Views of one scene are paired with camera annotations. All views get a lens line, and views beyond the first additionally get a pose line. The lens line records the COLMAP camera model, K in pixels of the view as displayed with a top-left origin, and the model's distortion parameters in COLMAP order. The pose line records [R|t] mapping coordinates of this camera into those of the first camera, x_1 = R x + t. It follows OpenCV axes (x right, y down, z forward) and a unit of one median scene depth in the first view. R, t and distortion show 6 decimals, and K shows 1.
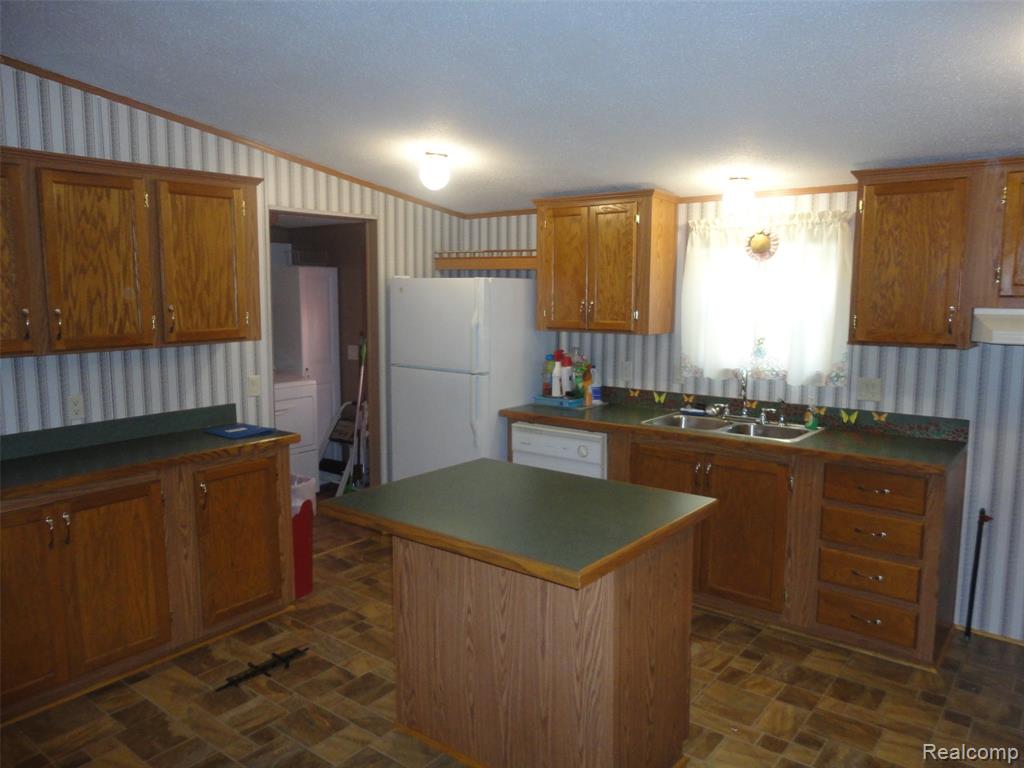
lens RADIAL K [[742.5, 0, 510.6], [0, 742.5, 381.2], [0, 0, 1]] dist [0.001131, 0.006671]
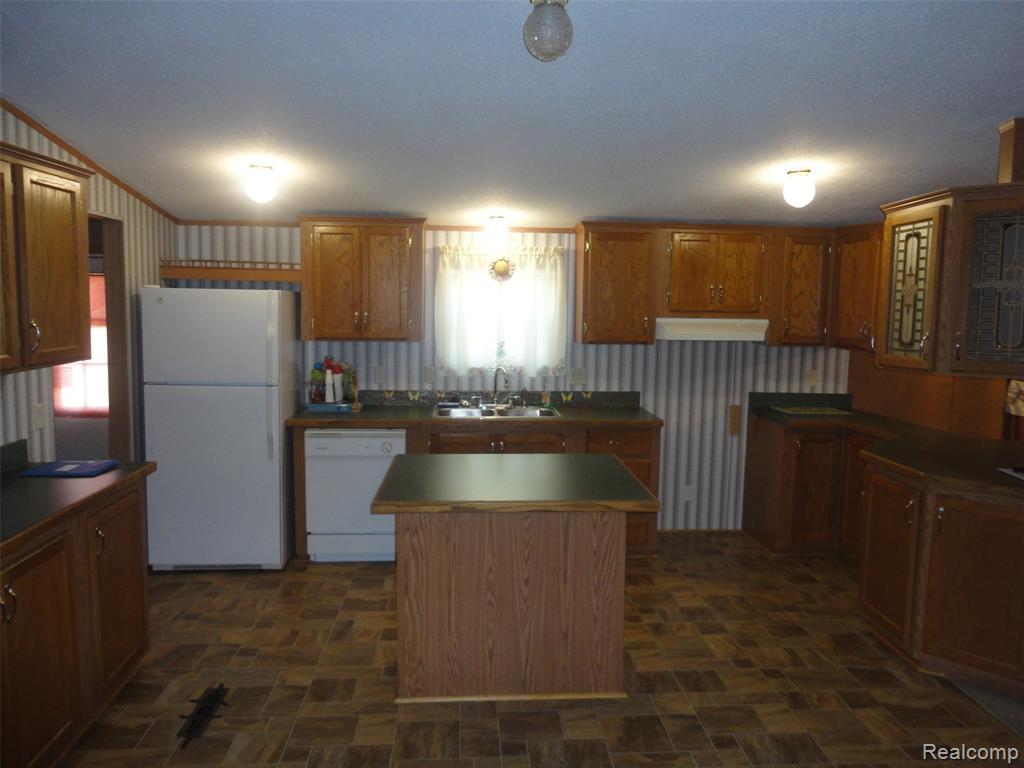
lens RADIAL K [[742.5, 0, 511.3], [0, 742.5, 381.8], [0, 0, 1]] dist [0.001131, 0.006671]
pose [[0.746470, -0.063126, 0.662418, -0.515545], [0.068860, 0.997474, 0.017459, -0.010725], [-0.661847, 0.032582, 0.748931, 0.037183]]
